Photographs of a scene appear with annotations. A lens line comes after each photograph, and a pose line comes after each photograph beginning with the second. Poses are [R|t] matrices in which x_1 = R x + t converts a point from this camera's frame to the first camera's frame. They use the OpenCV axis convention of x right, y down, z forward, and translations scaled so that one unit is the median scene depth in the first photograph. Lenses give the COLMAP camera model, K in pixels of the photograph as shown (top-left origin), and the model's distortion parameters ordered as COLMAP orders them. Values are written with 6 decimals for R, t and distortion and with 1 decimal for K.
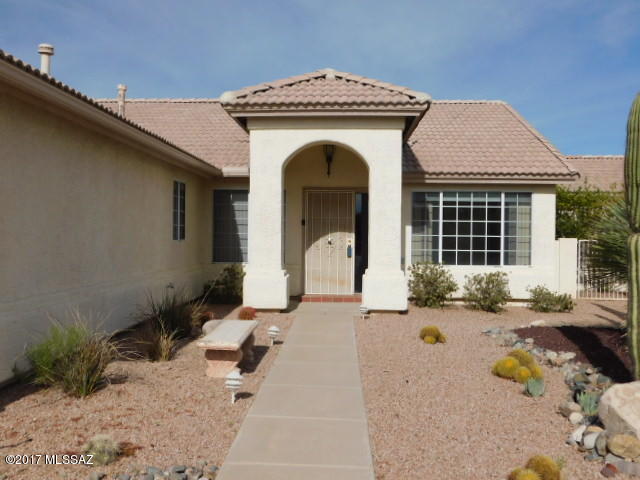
lens RADIAL K [[668.0, 0, 320.0], [0, 668.0, 240.0], [0, 0, 1]] dist [0.006993, 0.003169]
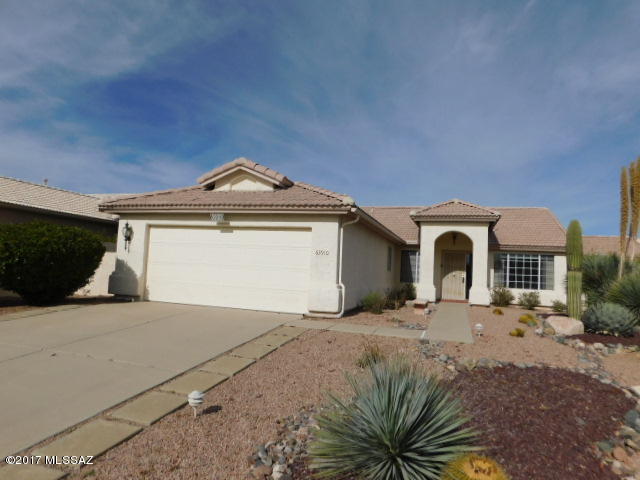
lens RADIAL K [[428.2, 0, 320.0], [0, 428.2, 240.0], [0, 0, 1]] dist [-0.072594, 0.071371]
pose [[0.961400, 0.020826, -0.274364, -0.028502], [-0.046140, 0.995214, -0.086138, 0.029493], [0.271257, 0.095473, 0.957760, -0.482336]]
